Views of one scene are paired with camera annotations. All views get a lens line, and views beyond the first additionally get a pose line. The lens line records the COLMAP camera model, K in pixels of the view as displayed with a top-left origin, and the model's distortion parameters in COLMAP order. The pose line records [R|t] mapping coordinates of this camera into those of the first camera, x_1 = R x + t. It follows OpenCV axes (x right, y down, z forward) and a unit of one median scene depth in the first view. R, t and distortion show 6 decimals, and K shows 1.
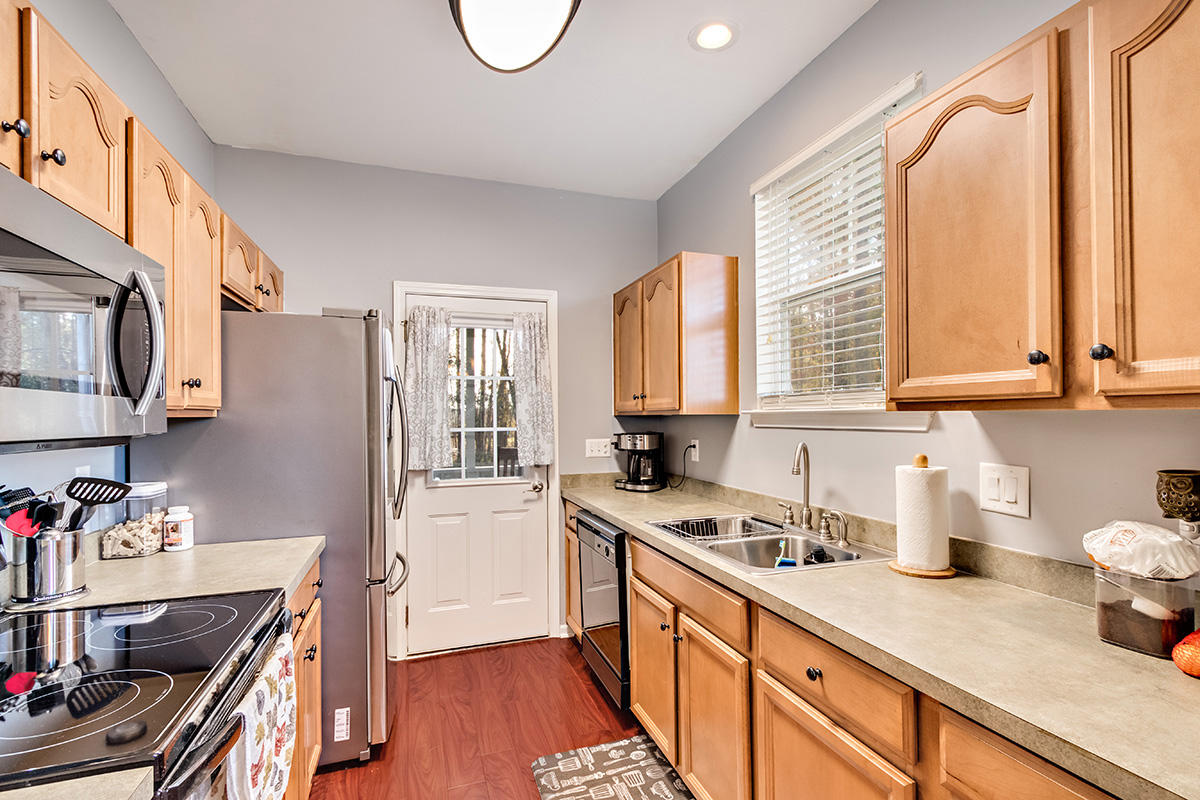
lens RADIAL K [[559.7, 0, 611.0], [0, 559.7, 413.0], [0, 0, 1]] dist [0.007967, -0.004019]
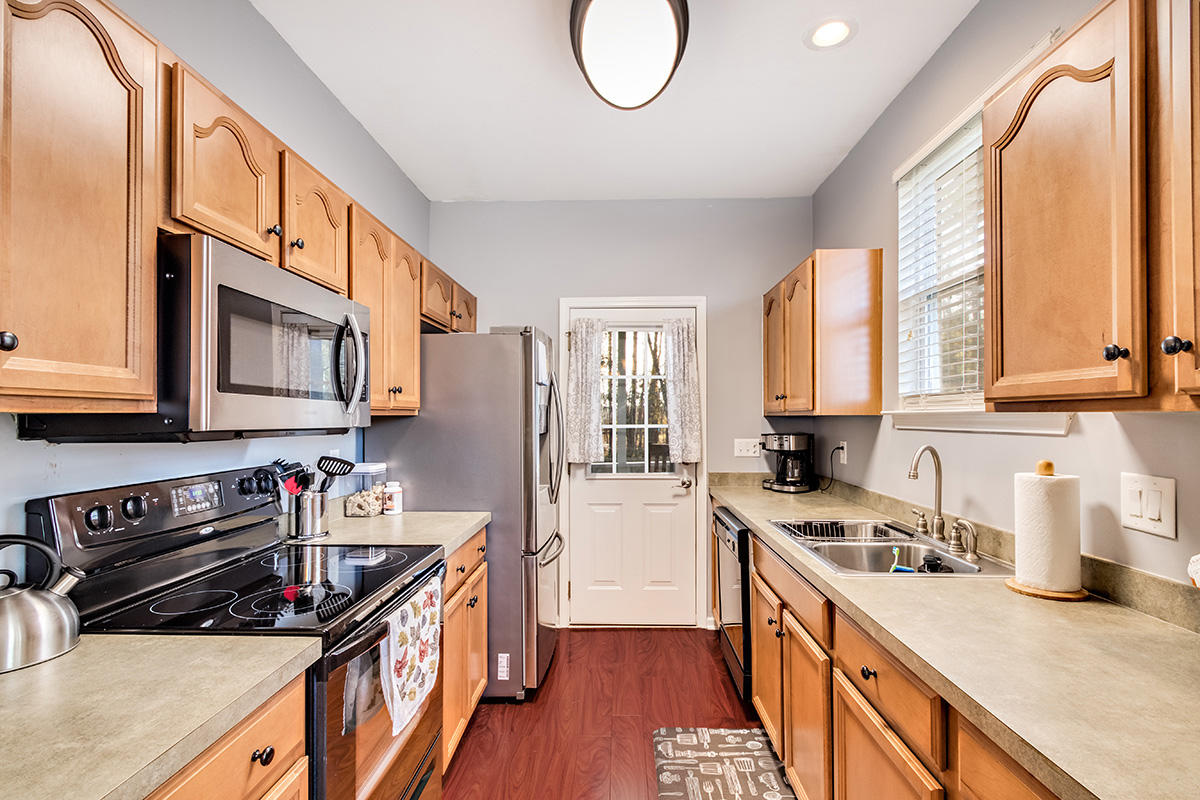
lens RADIAL K [[559.7, 0, 607.2], [0, 559.7, 413.0], [0, 0, 1]] dist [0.007967, -0.004019]
pose [[0.935144, 0.003190, -0.354252, 0.162223], [-0.003207, 0.999995, 0.000539, -0.000159], [0.354252, 0.000632, 0.935150, -0.062171]]
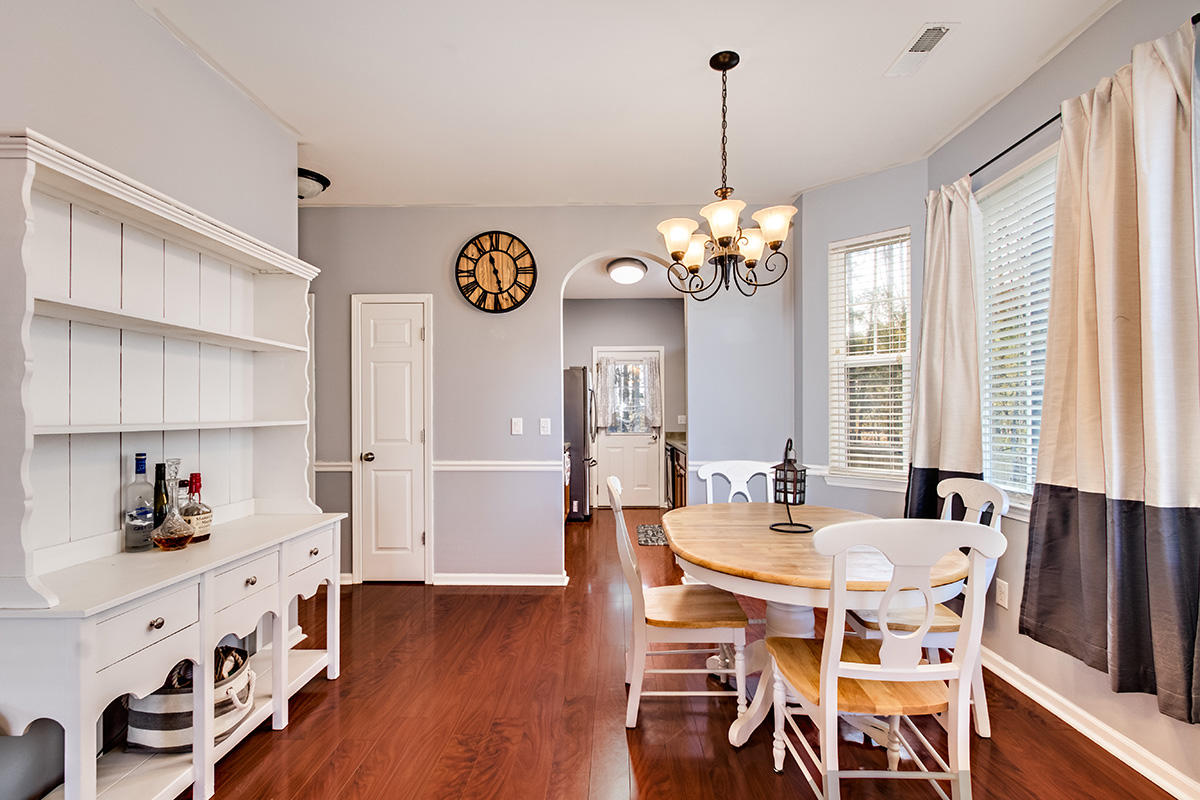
lens RADIAL K [[559.7, 0, 610.4], [0, 559.7, 406.3], [0, 0, 1]] dist [0.007967, -0.004019]
pose [[0.940985, 0.000938, -0.338447, 0.693291], [-0.002576, 0.999987, -0.004390, 0.037004], [0.338439, 0.005003, 0.940975, -1.719978]]
